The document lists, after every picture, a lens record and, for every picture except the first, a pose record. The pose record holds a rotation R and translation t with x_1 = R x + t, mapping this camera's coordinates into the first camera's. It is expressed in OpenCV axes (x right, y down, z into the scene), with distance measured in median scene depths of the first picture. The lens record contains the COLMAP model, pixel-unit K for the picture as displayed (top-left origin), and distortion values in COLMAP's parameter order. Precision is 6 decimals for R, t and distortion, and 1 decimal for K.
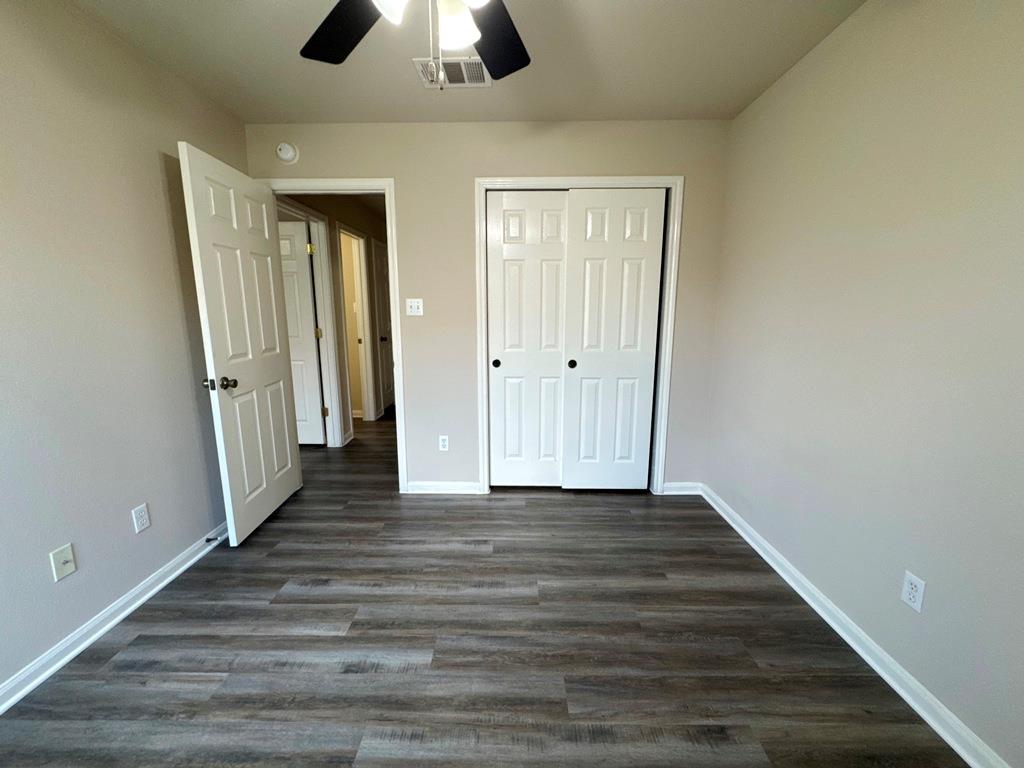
lens RADIAL K [[410.6, 0, 513.9], [0, 410.6, 379.2], [0, 0, 1]] dist [-0.000340, 0.000272]
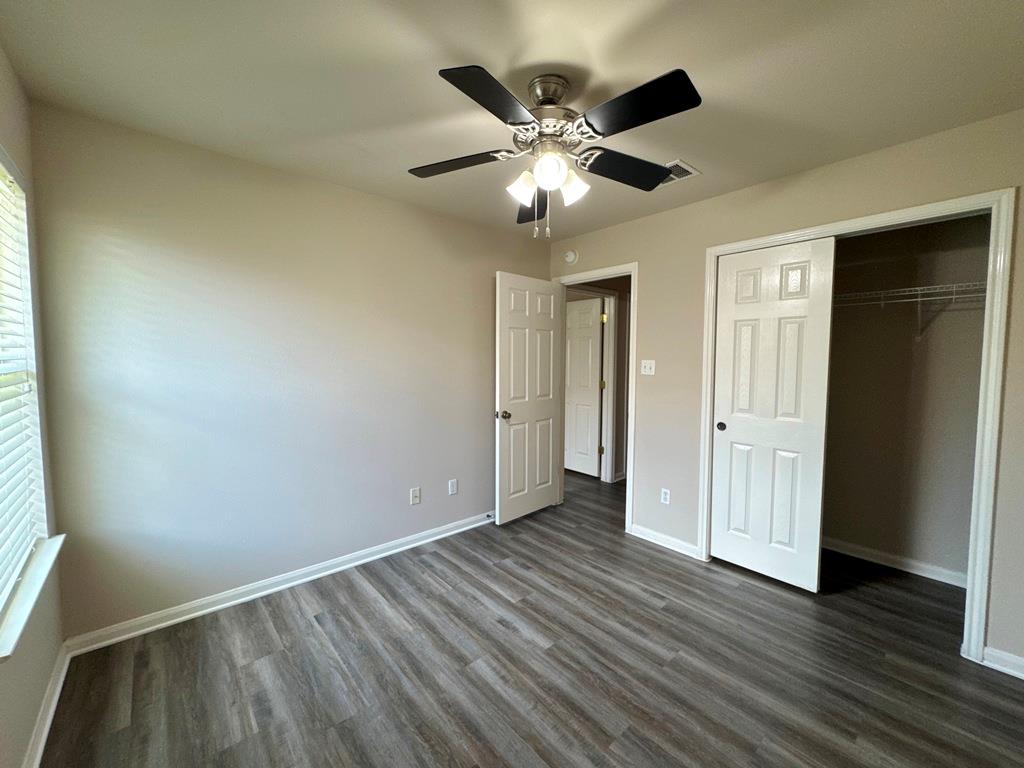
lens RADIAL K [[410.6, 0, 513.5], [0, 410.6, 379.3], [0, 0, 1]] dist [-0.000340, 0.000272]
pose [[0.670572, 0.042241, -0.740641, 0.463748], [-0.131384, 0.989358, -0.062528, -0.031598], [0.730118, 0.139238, 0.668985, -0.030325]]
